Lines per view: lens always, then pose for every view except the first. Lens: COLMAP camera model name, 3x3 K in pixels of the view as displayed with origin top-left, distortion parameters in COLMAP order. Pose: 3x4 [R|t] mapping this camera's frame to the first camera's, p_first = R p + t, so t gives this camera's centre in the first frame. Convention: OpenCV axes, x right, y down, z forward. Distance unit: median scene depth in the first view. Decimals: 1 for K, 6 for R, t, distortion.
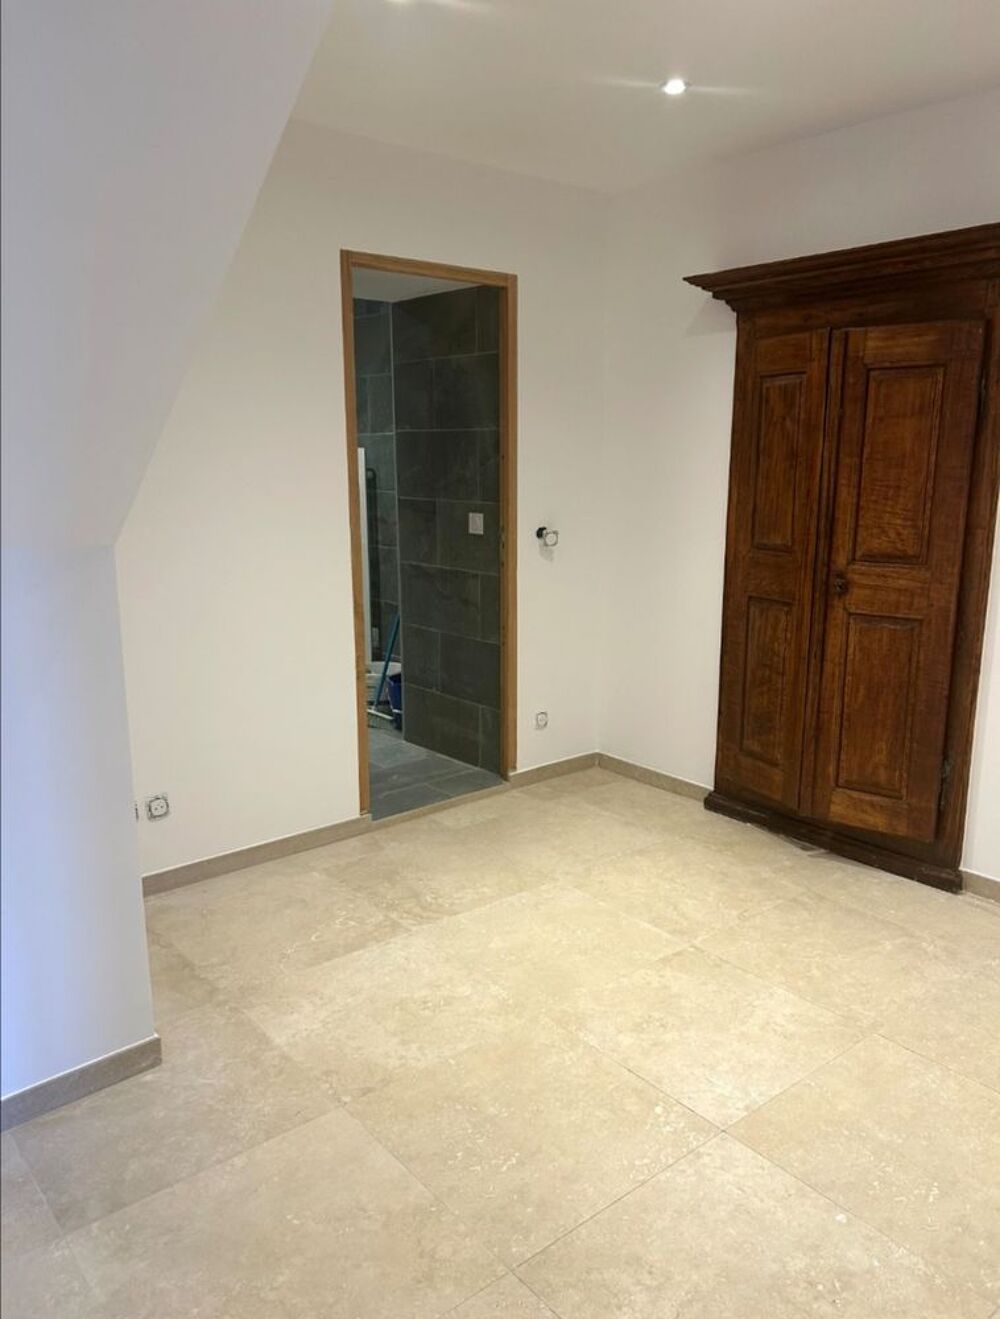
lens RADIAL K [[995.7, 0, 499.7], [0, 995.7, 660.5], [0, 0, 1]] dist [0.012818, -0.004810]
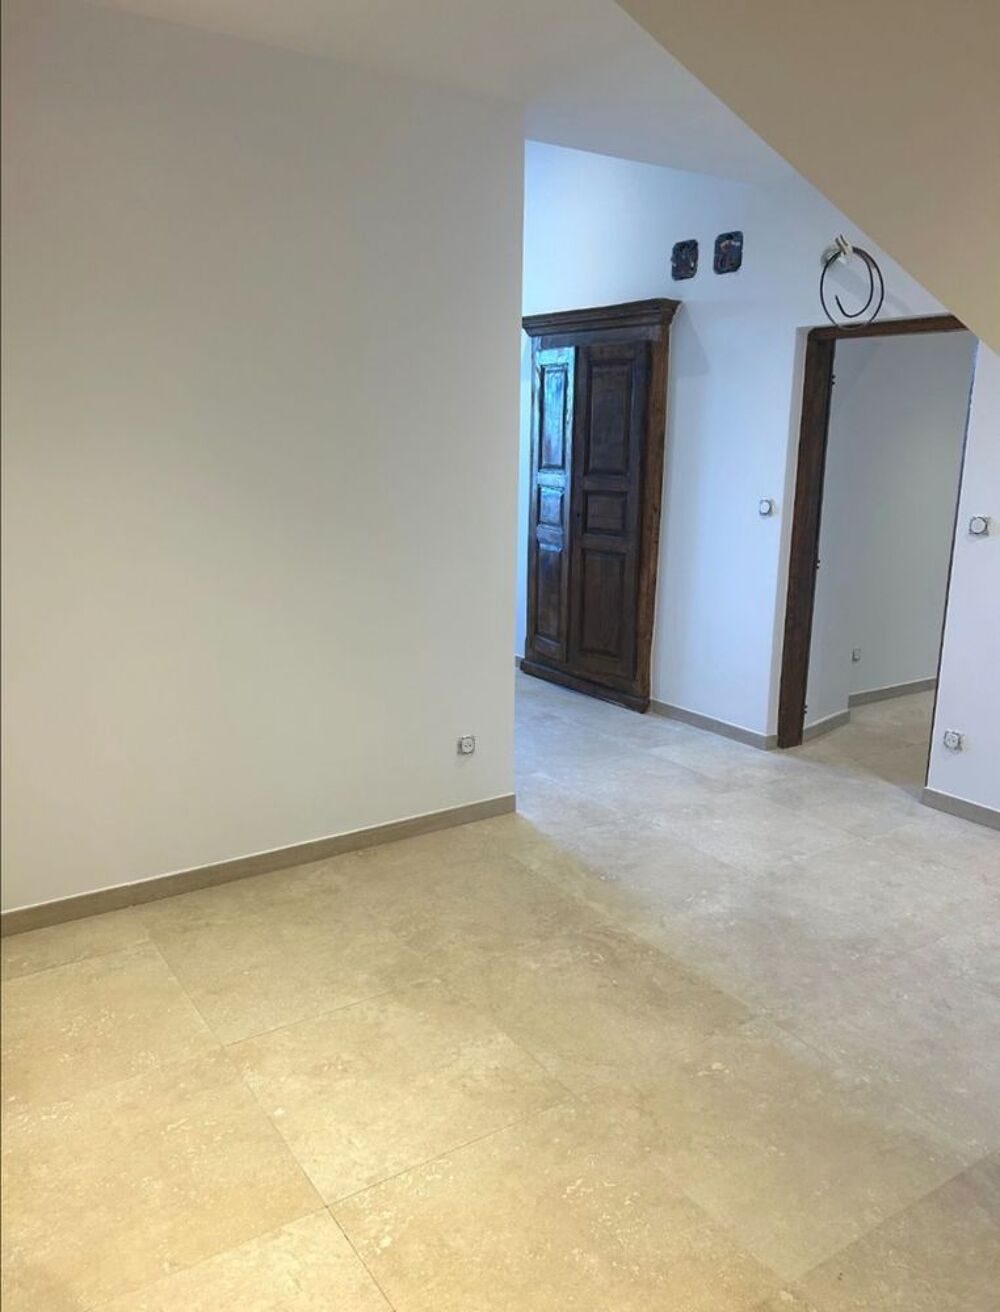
lens RADIAL K [[990.4, 0, 498.7], [0, 990.4, 660.2], [0, 0, 1]] dist [0.012818, -0.004810]
pose [[-0.995317, -0.037583, 0.089065, 0.015170], [0.002674, 0.910275, 0.413995, -0.340501], [-0.096632, 0.412294, -0.905911, 1.662440]]
